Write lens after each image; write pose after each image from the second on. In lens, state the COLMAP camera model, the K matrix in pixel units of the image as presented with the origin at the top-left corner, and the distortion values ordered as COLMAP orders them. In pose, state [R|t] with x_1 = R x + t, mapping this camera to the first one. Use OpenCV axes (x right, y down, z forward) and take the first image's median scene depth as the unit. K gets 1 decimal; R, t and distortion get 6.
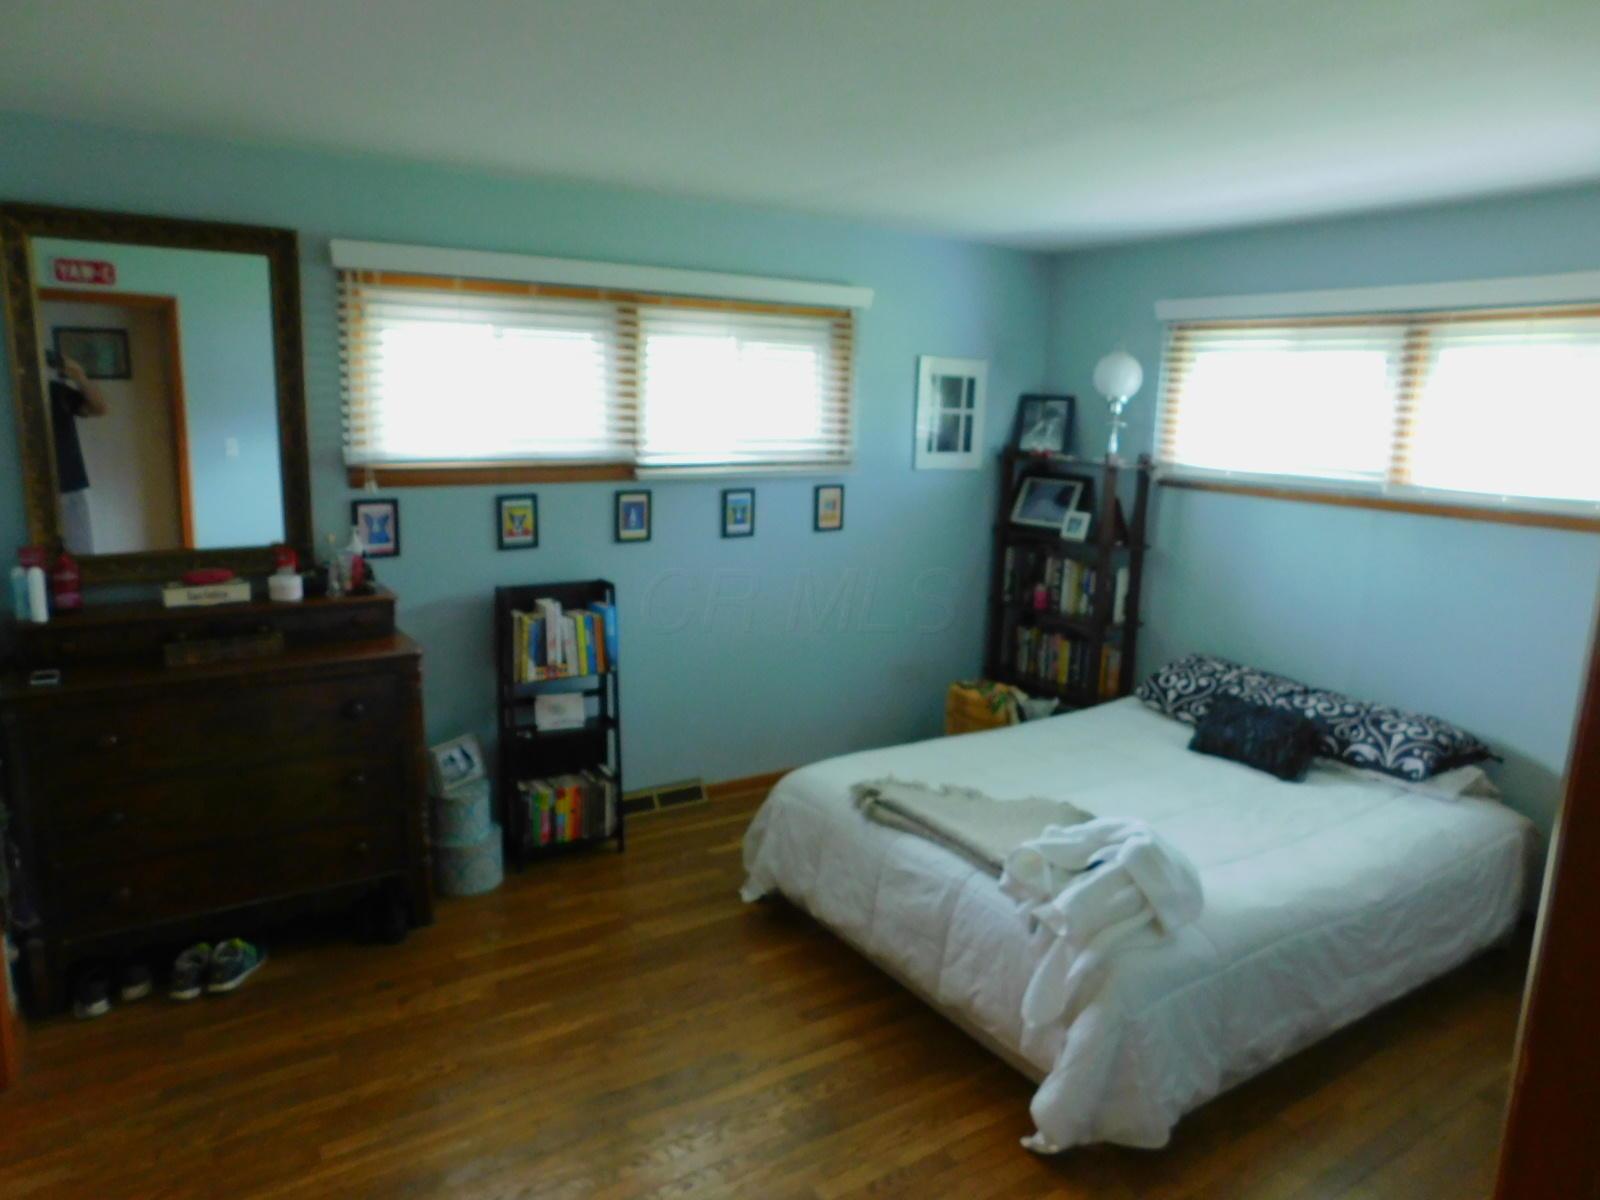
lens RADIAL K [[1062.4, 0, 789.1], [0, 1062.4, 599.7], [0, 0, 1]] dist [-0.057897, 0.043514]
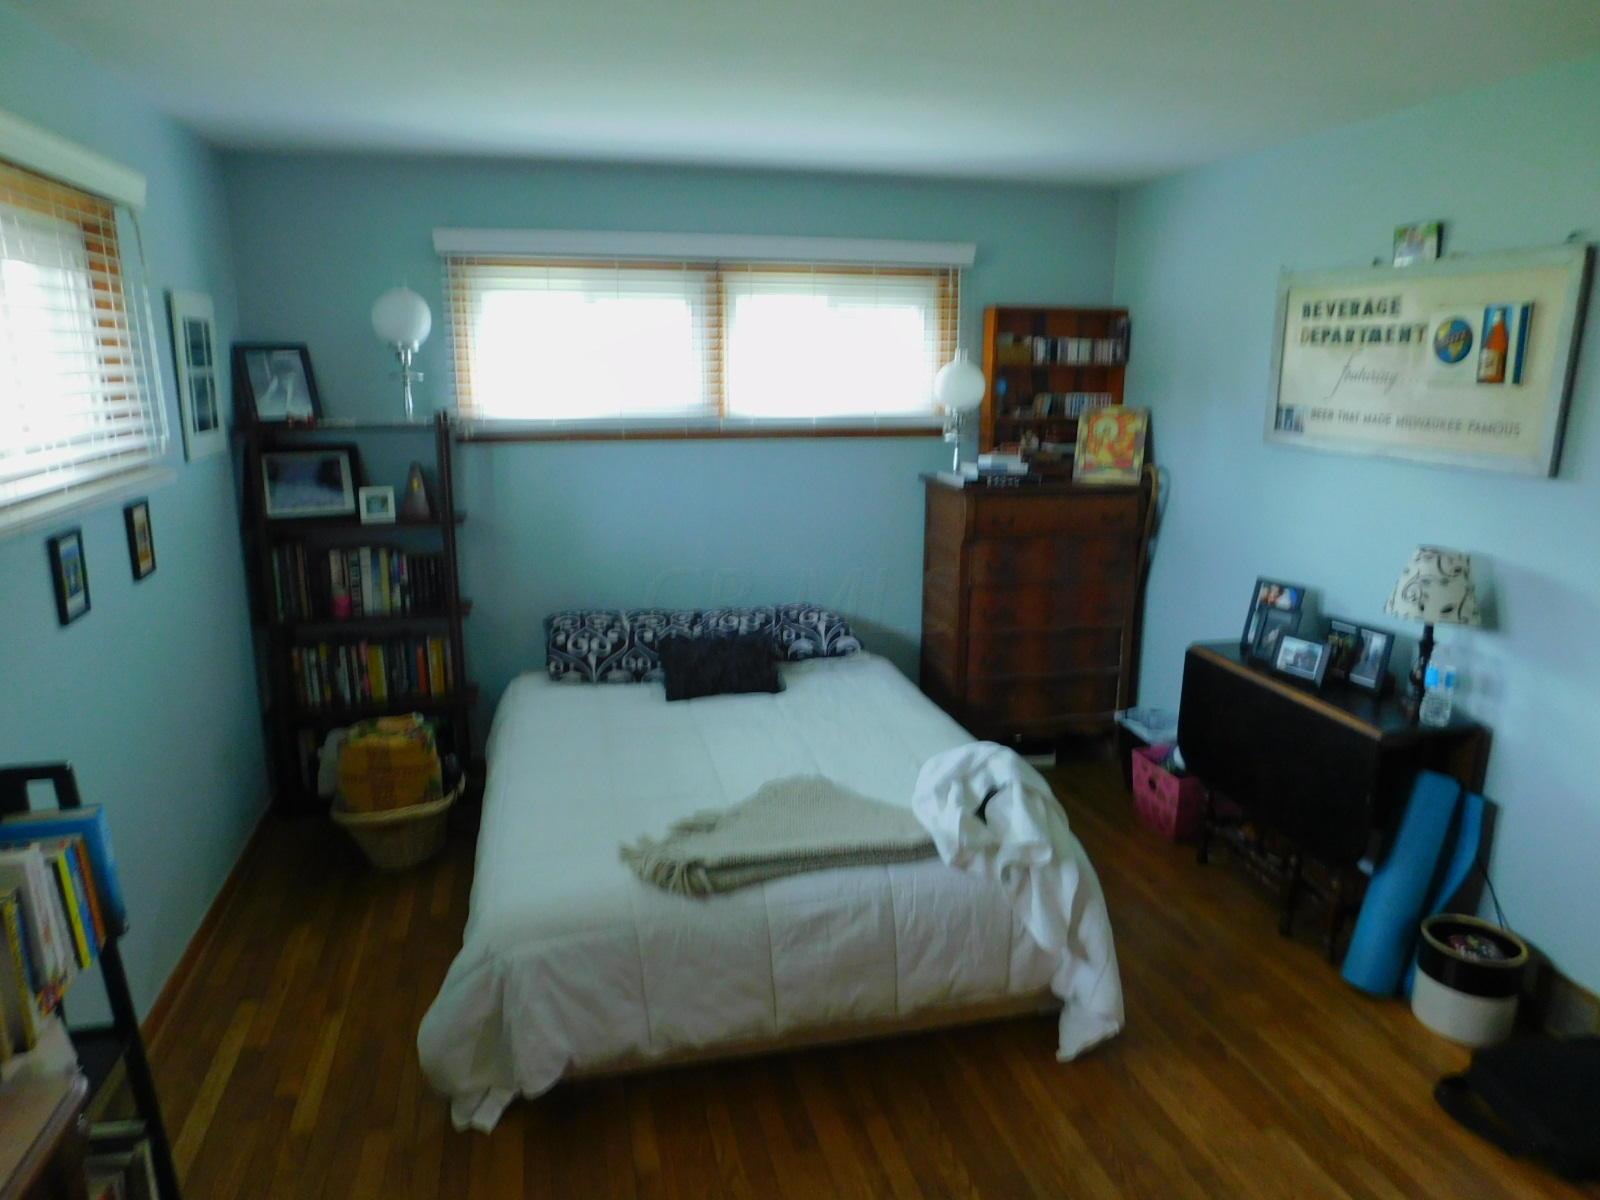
lens RADIAL K [[1062.4, 0, 789.1], [0, 1062.4, 599.7], [0, 0, 1]] dist [-0.057897, 0.043514]
pose [[0.337139, -0.241069, 0.910067, -0.416927], [0.183911, 0.964901, 0.187463, -0.103966], [-0.923317, 0.104171, 0.369641, 0.466380]]
